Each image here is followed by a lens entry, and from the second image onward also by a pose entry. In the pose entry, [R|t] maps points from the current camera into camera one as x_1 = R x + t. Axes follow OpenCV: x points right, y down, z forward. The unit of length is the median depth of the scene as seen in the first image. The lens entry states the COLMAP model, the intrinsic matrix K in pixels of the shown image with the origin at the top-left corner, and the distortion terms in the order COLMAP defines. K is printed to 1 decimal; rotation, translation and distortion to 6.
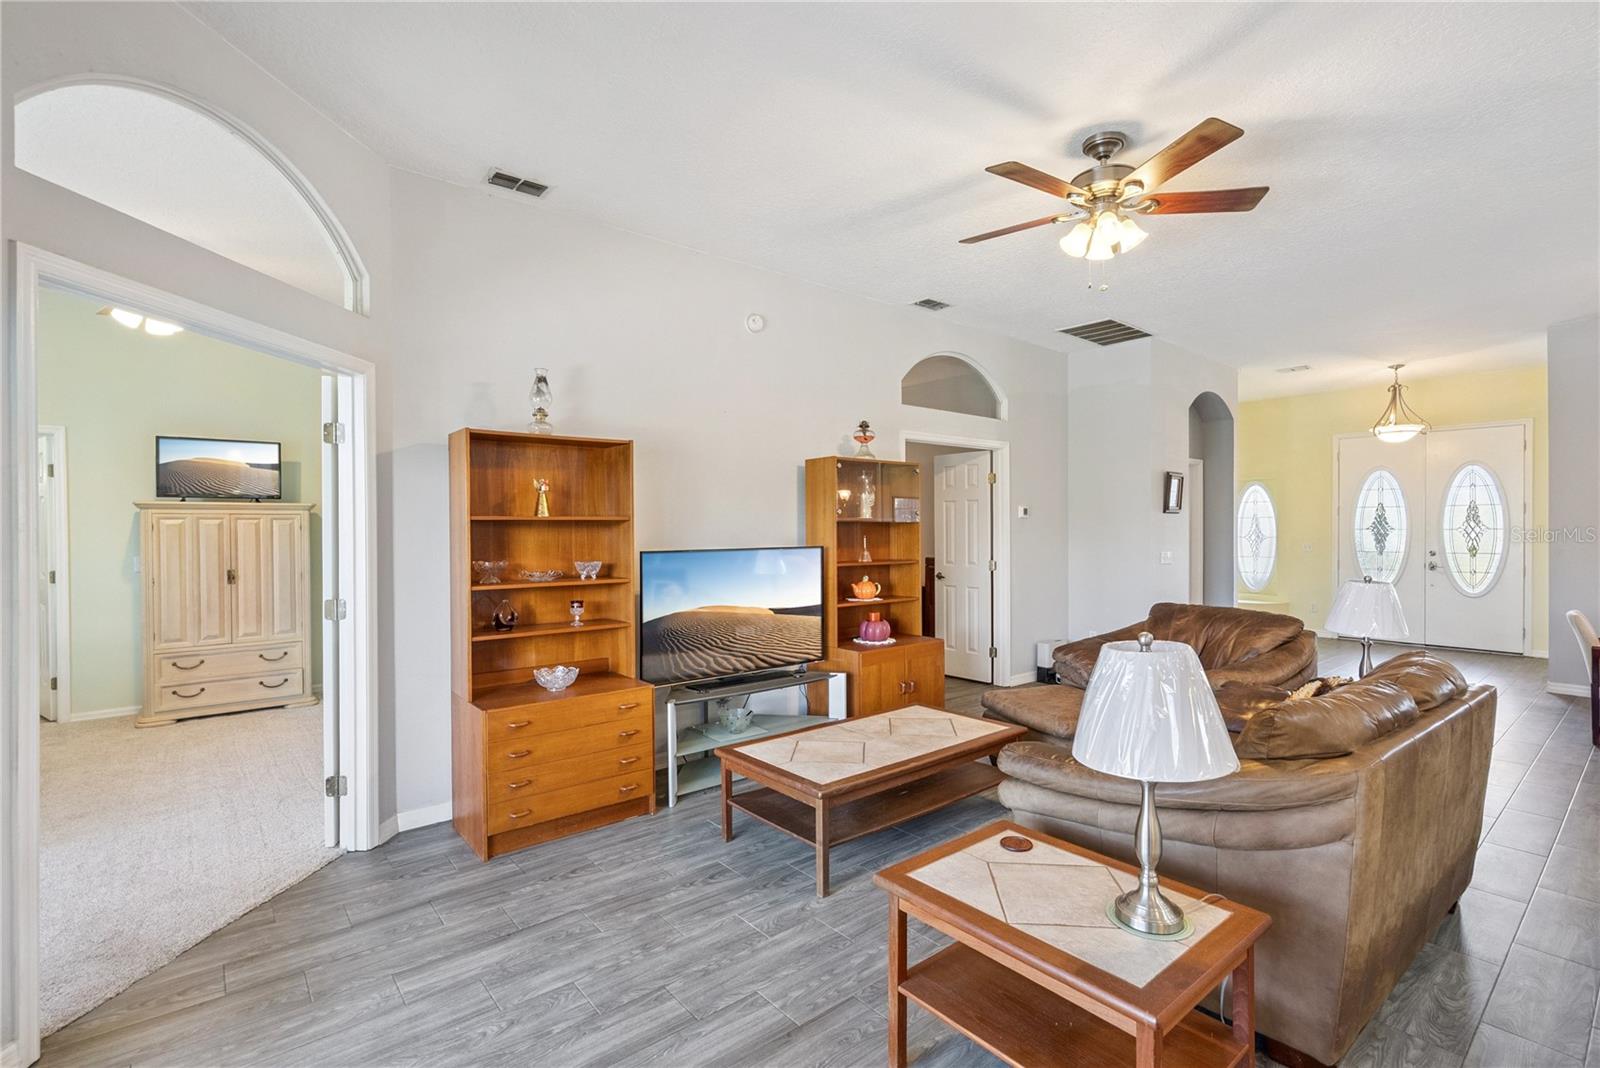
lens RADIAL K [[735.2, 0, 804.4], [0, 735.2, 530.9], [0, 0, 1]] dist [-0.007046, 0.003491]
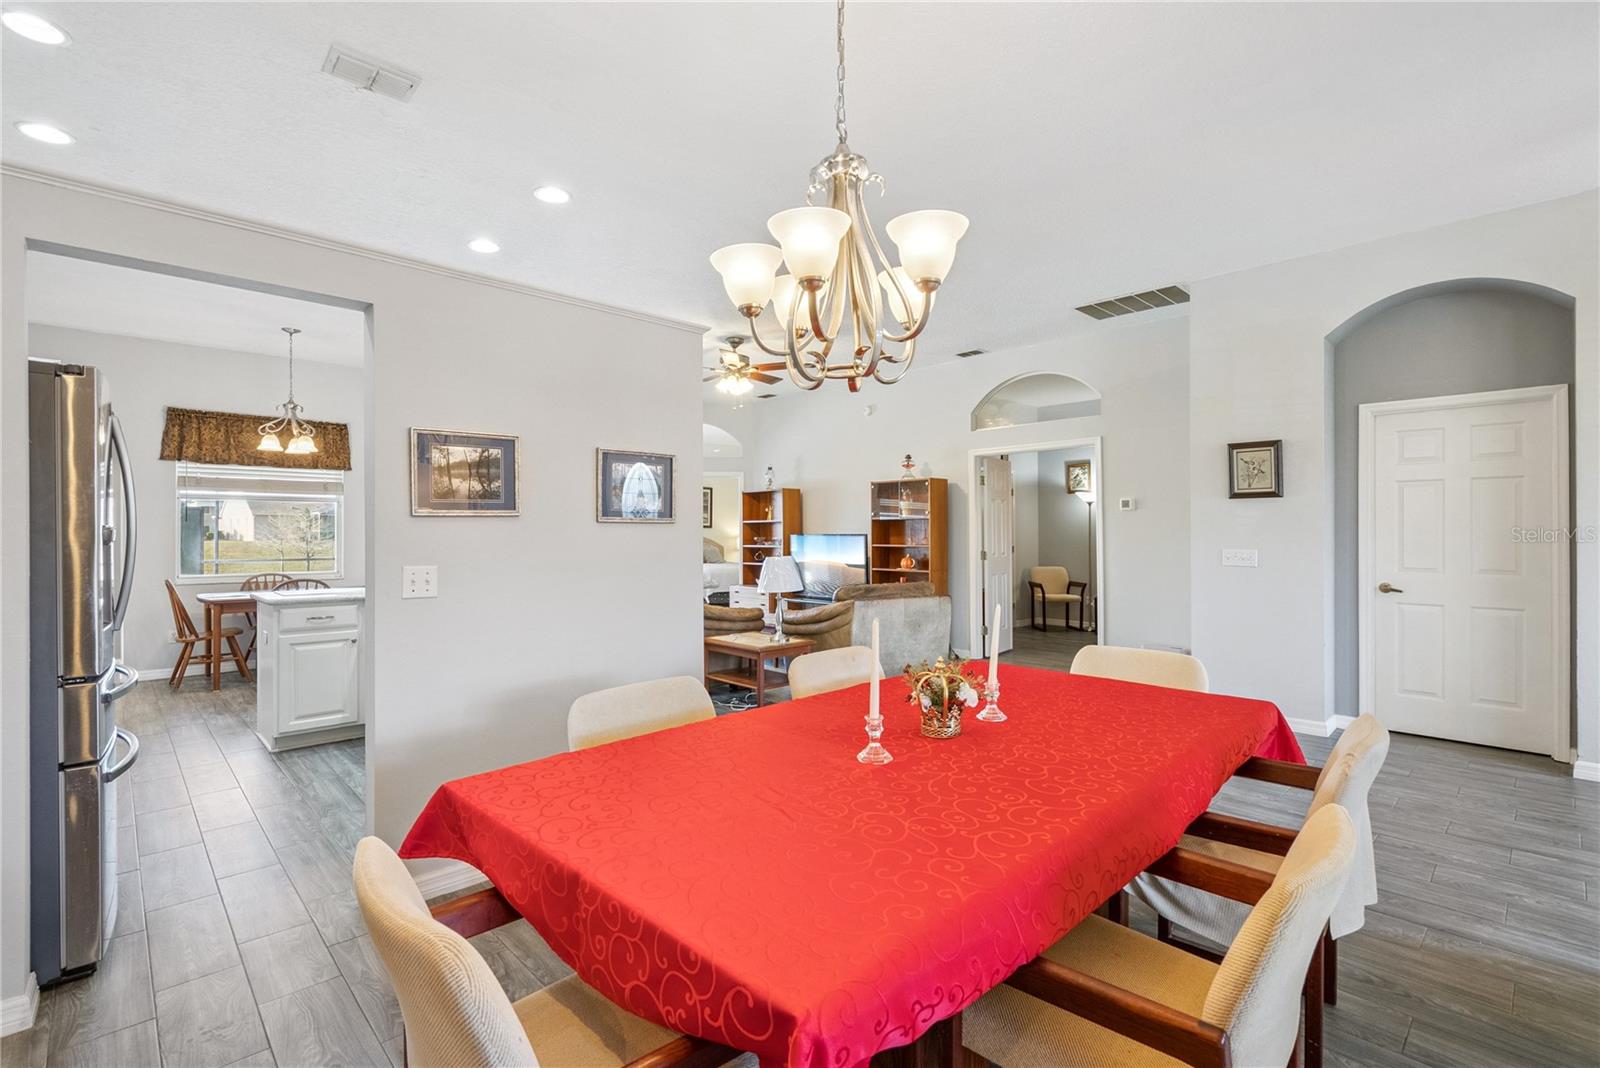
lens RADIAL K [[735.2, 0, 803.9], [0, 735.2, 529.1], [0, 0, 1]] dist [-0.007046, 0.003491]
pose [[0.068796, -0.002388, -0.997628, 1.513088], [0.000784, 0.999997, -0.002340, 0.010912], [0.997630, -0.000621, 0.068798, 0.632218]]
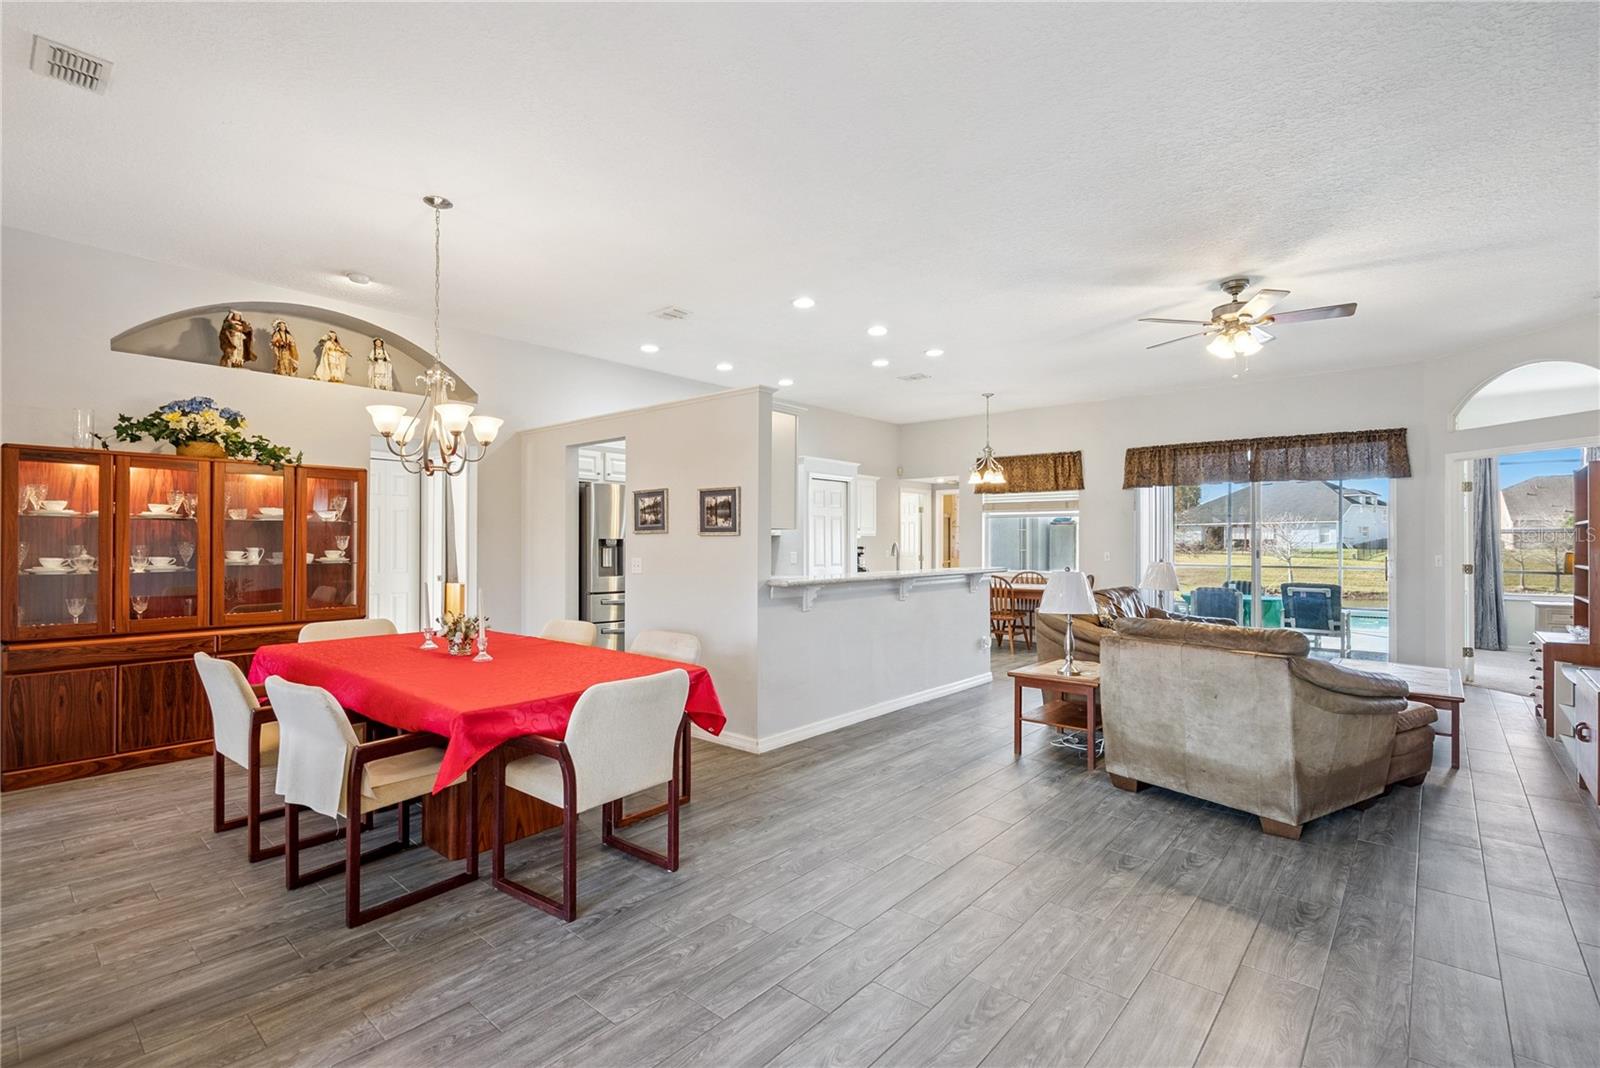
lens RADIAL K [[735.2, 0, 802.6], [0, 735.2, 538.3], [0, 0, 1]] dist [-0.007046, 0.003491]
pose [[-0.986957, 0.001611, -0.160976, 0.943882], [0.002042, 0.999995, -0.002513, 0.009827], [0.160971, -0.002809, -0.986955, 1.437184]]
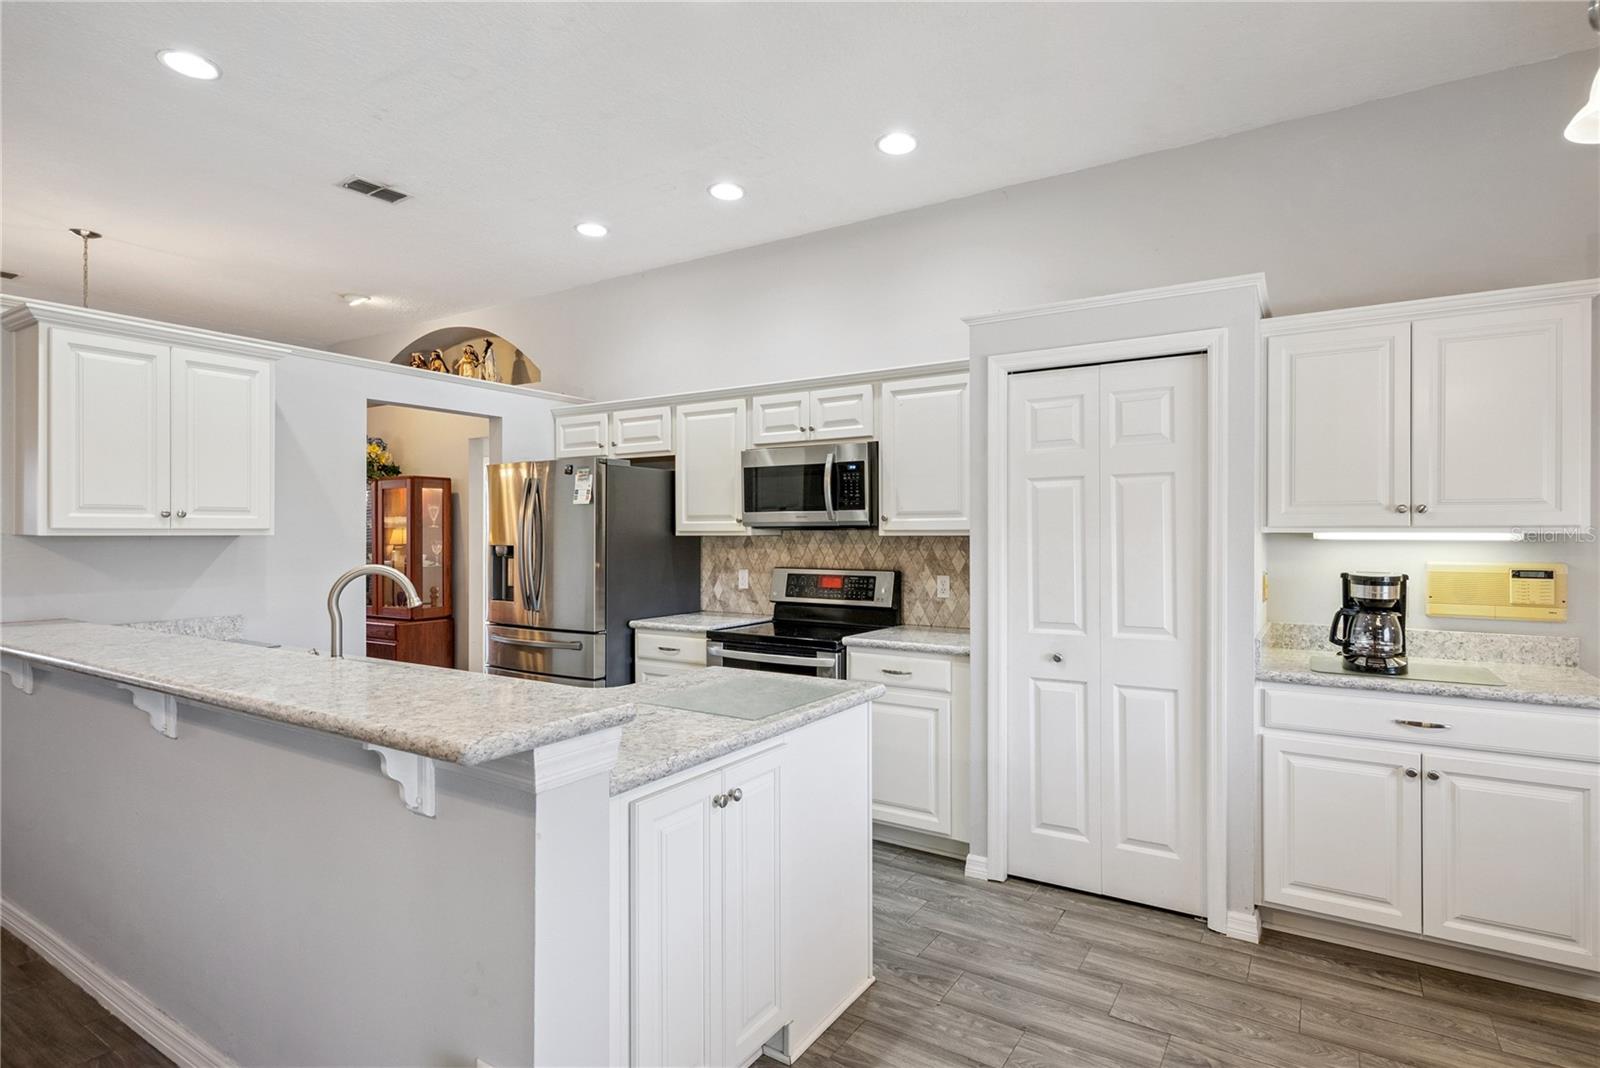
lens RADIAL K [[831.9, 0, 799.9], [0, 831.9, 536.7], [0, 0, 1]] dist [0.009863, 0.000837]
pose [[-0.293666, -0.000262, 0.955908, 0.118905], [0.005048, 0.999986, 0.001825, -0.001886], [-0.955895, 0.005362, -0.293661, 0.209996]]
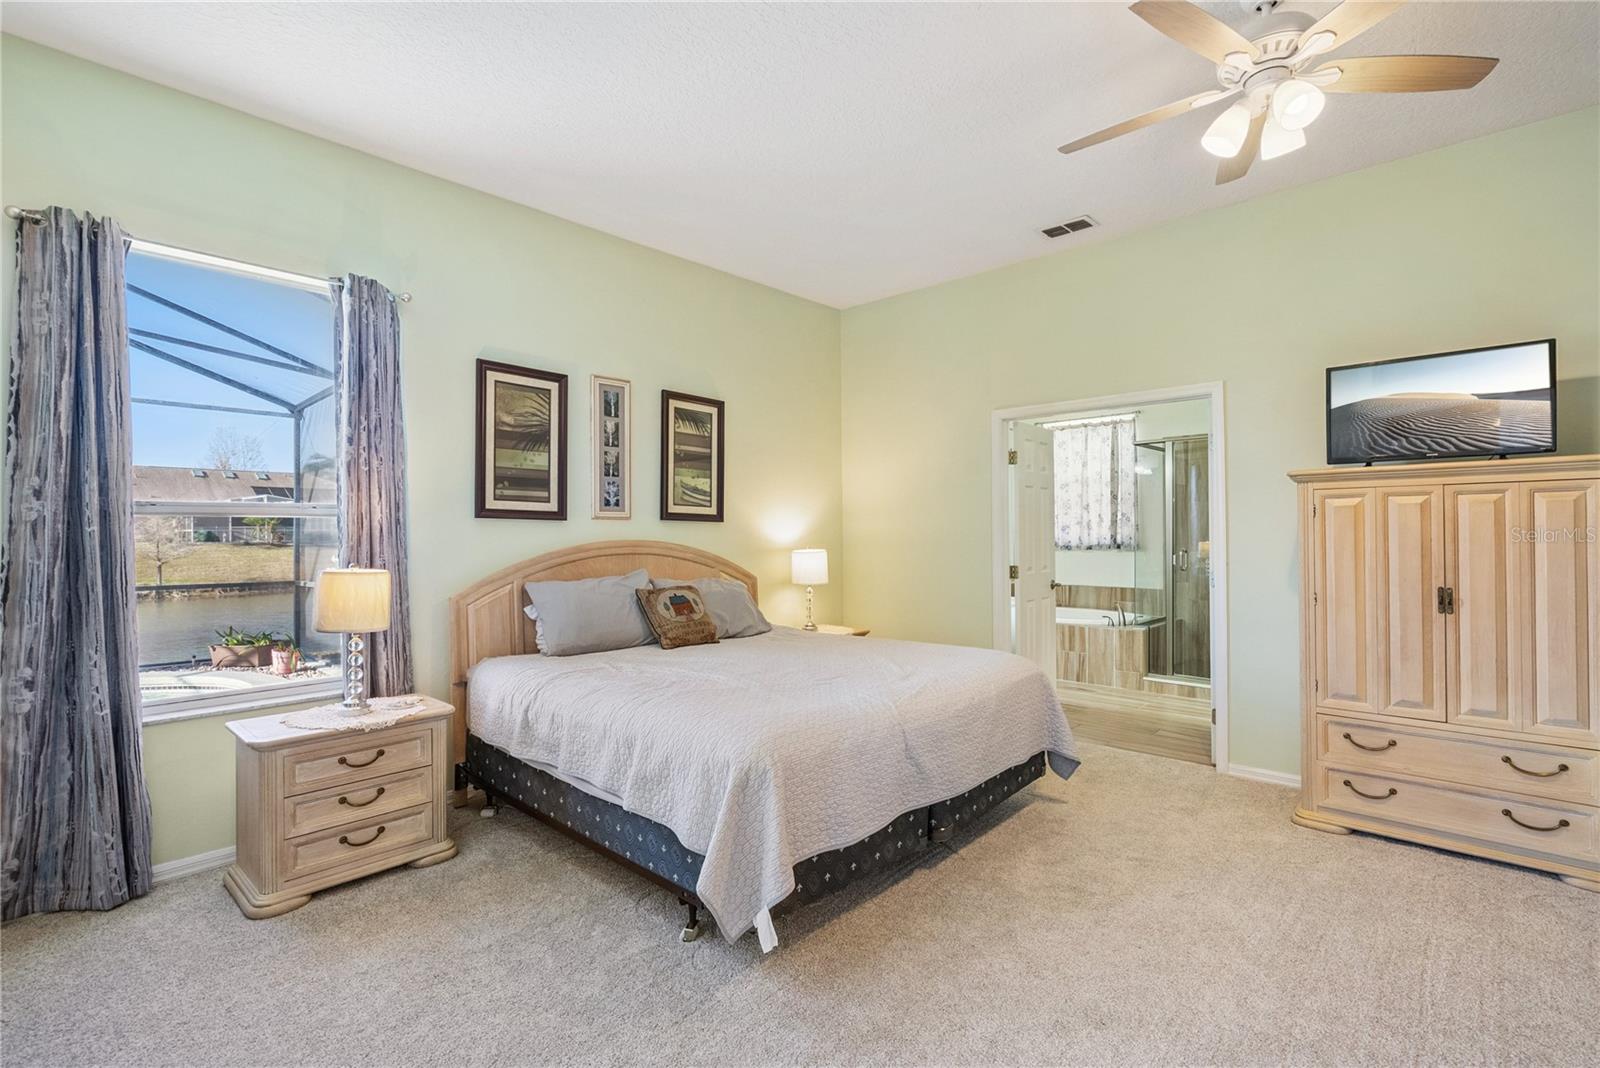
lens RADIAL K [[735.2, 0, 803.8], [0, 735.2, 531.6], [0, 0, 1]] dist [-0.007046, 0.003491]
pose [[0.124288, 0.002548, -0.992243, -0.306720], [0.001708, 0.999995, 0.002782, 0.009751], [0.992245, -0.002040, 0.124283, 0.466924]]
